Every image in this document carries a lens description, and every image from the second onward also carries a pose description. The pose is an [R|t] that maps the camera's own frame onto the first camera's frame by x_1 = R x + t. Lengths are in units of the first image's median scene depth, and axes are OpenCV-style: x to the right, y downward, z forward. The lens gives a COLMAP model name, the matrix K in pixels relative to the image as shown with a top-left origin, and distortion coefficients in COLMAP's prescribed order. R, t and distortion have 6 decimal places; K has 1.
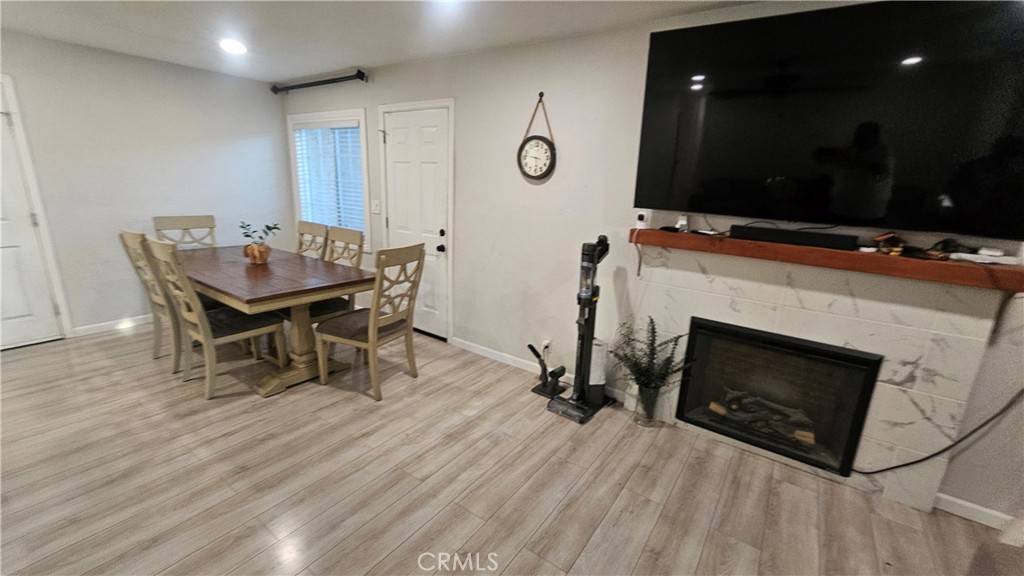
lens RADIAL K [[418.7, 0, 515.4], [0, 418.7, 288.3], [0, 0, 1]] dist [-0.004472, -0.000228]
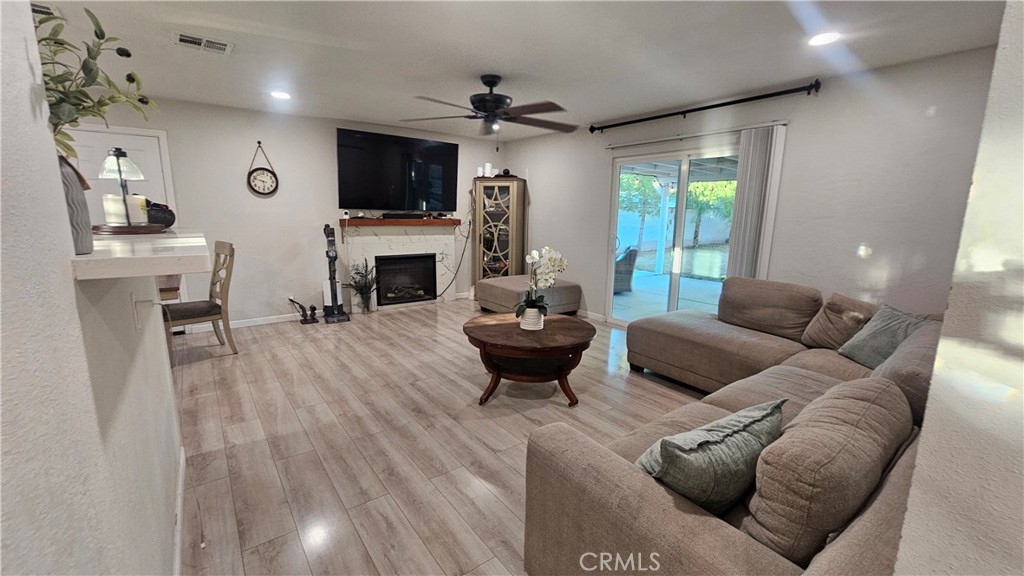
lens RADIAL K [[418.7, 0, 514.3], [0, 418.7, 286.3], [0, 0, 1]] dist [-0.004472, -0.000228]
pose [[0.313304, -0.213881, 0.925254, -1.418700], [0.230496, 0.962300, 0.144395, 0.070609], [-0.921256, 0.168027, 0.350791, -0.424282]]
